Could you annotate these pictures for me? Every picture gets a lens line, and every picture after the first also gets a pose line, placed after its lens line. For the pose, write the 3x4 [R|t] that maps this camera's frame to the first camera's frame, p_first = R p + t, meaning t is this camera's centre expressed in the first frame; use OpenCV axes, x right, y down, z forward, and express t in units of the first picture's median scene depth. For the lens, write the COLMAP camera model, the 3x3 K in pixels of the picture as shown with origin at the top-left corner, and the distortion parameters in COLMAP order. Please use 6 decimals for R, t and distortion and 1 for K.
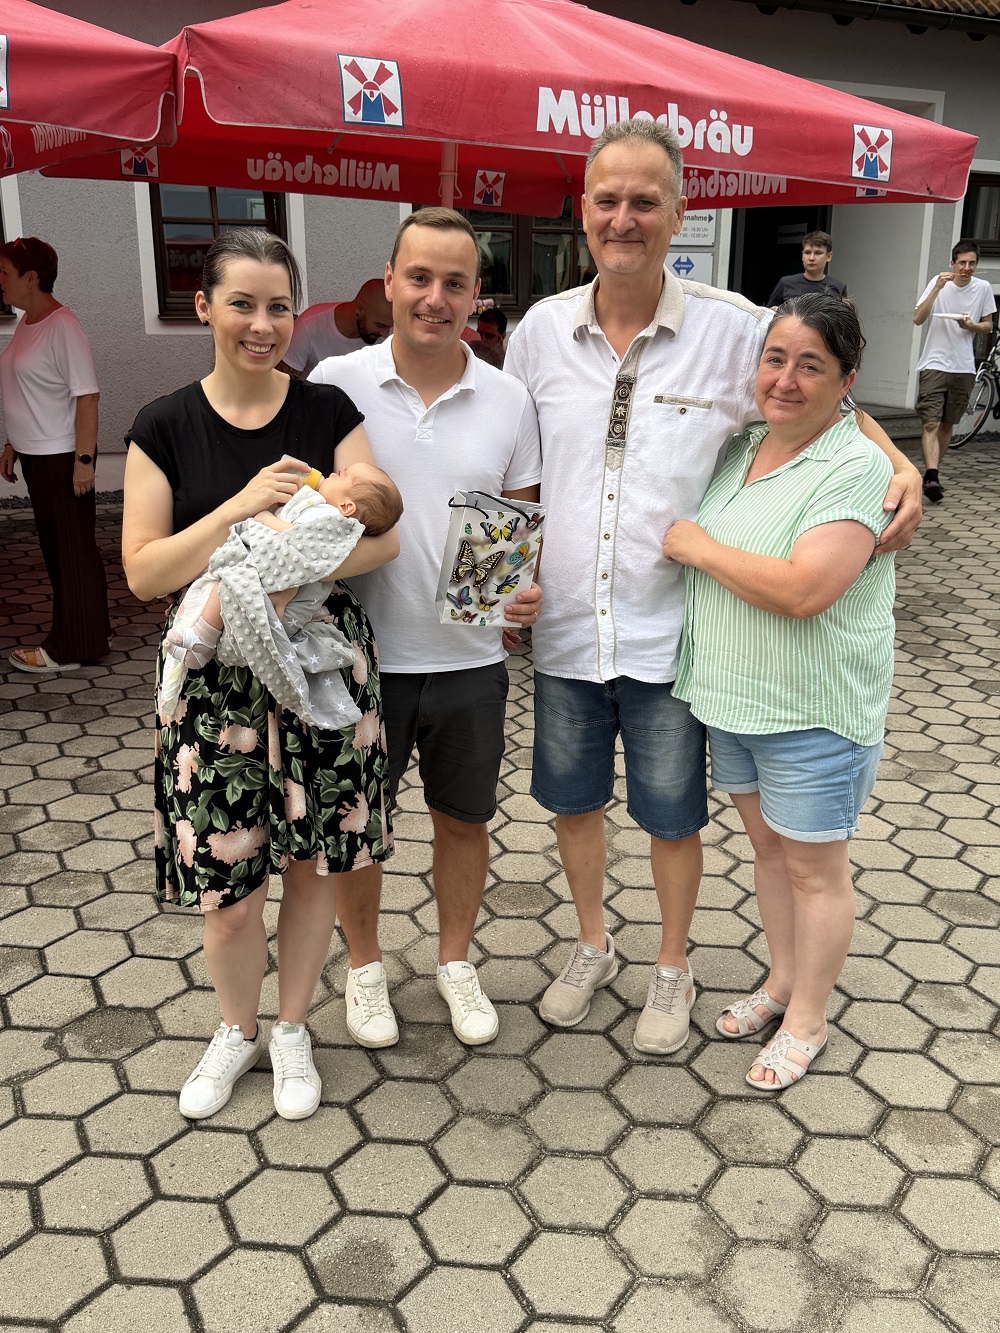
lens RADIAL K [[1225.6, 0, 516.6], [0, 1225.6, 676.0], [0, 0, 1]] dist [-0.013636, 0.000000]
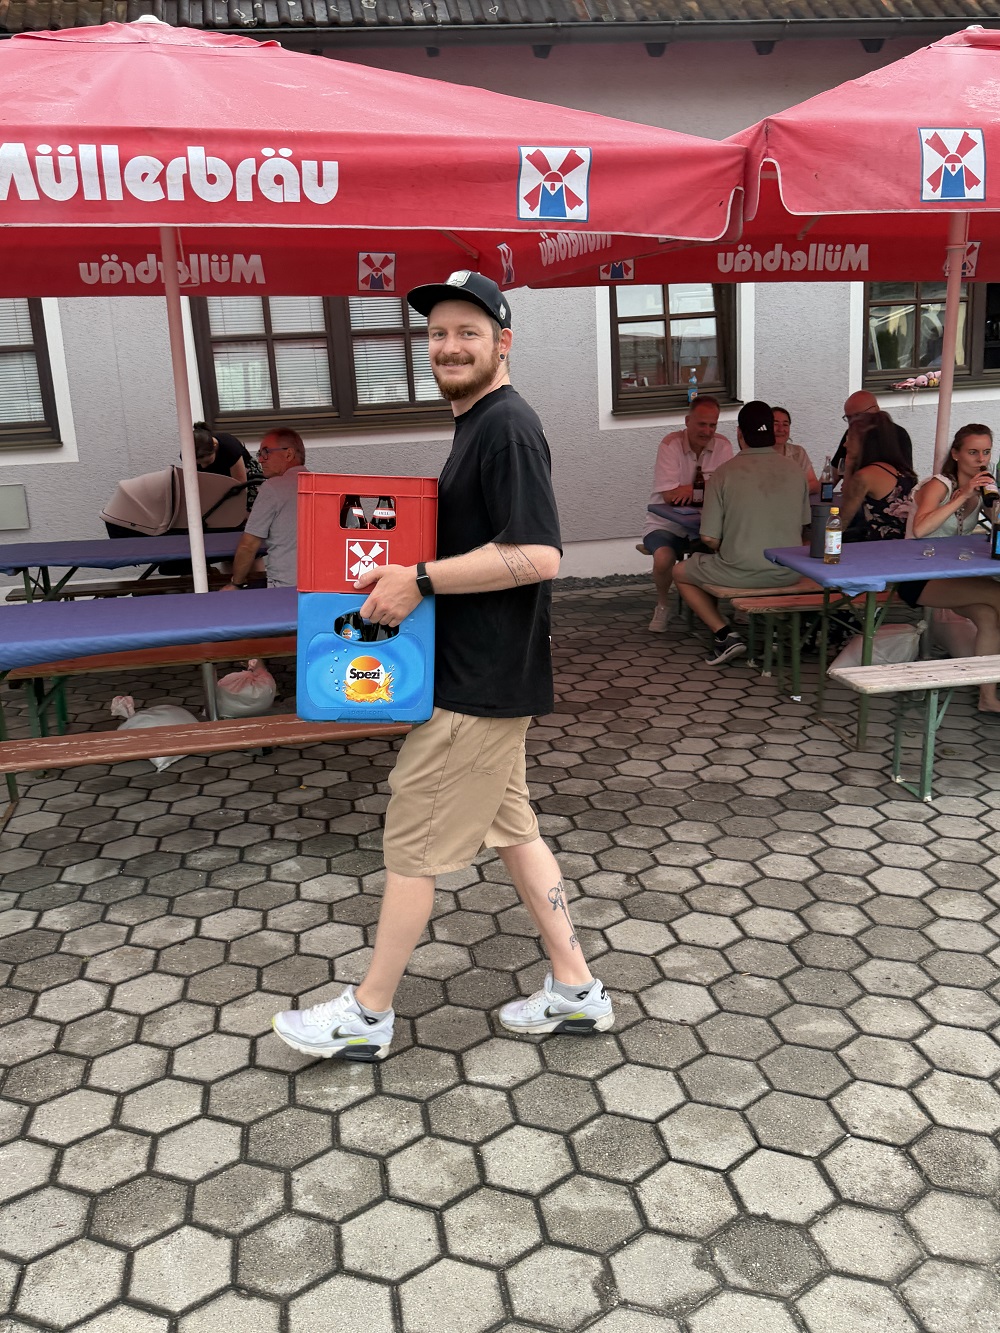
lens RADIAL K [[1137.5, 0, 471.6], [0, 1137.5, 667.8], [0, 0, 1]] dist [0.031056, -0.086977]
pose [[0.948063, 0.015265, -0.317718, -0.228976], [-0.031438, 0.998454, -0.045836, -0.064168], [0.316527, 0.053444, 0.947077, 0.123329]]
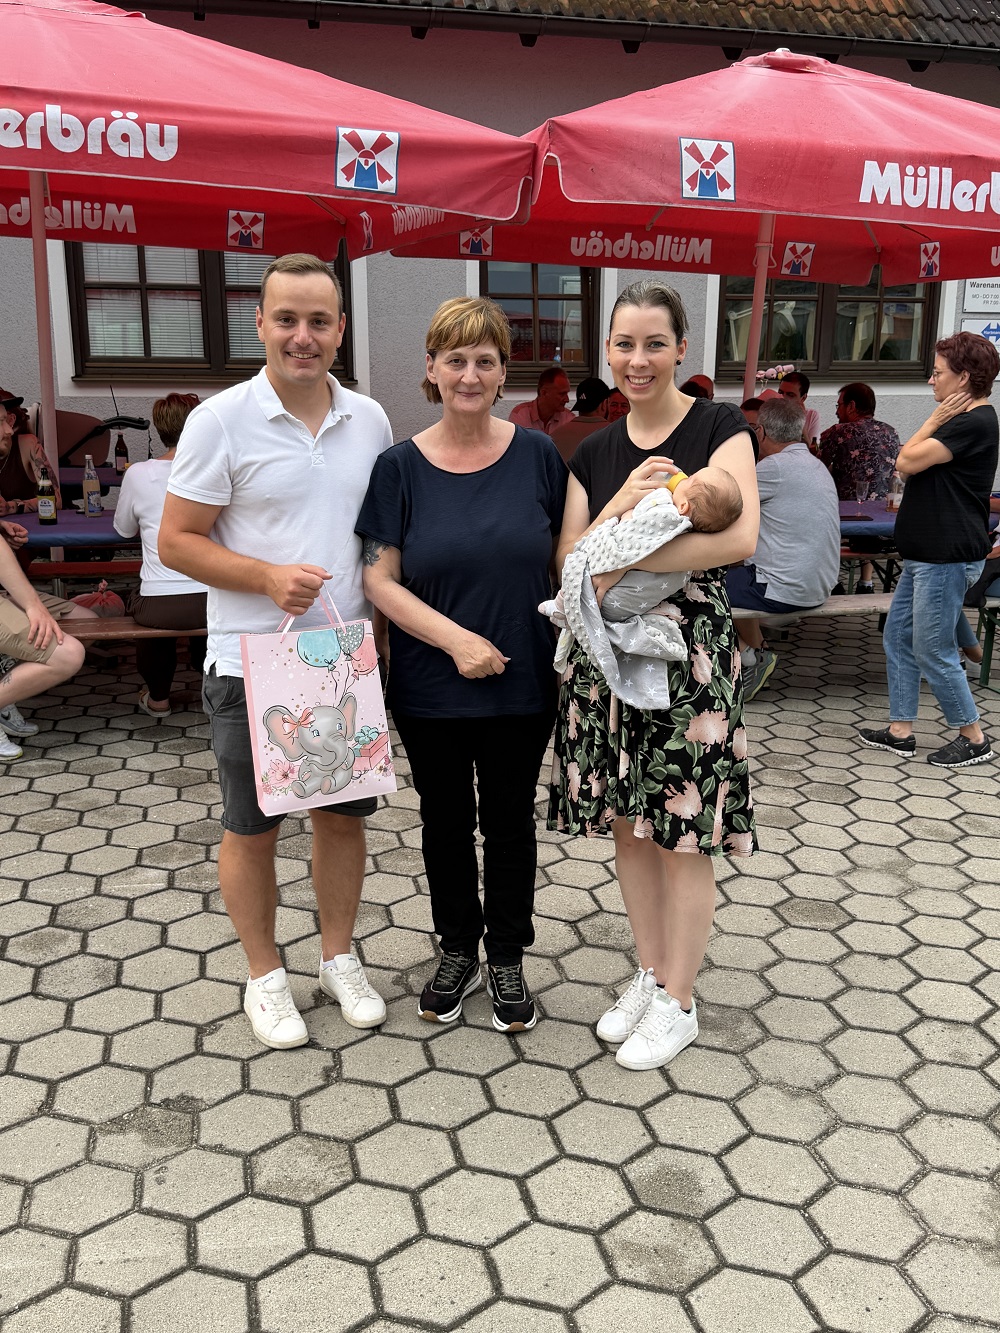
lens RADIAL K [[1225.6, 0, 498.9], [0, 1225.6, 682.9], [0, 0, 1]] dist [-0.013636, 0.000000]
pose [[0.972728, 0.056589, -0.224941, -0.035196], [-0.068484, 0.996617, -0.045430, 0.052293], [0.221610, 0.059595, 0.973313, -0.099560]]
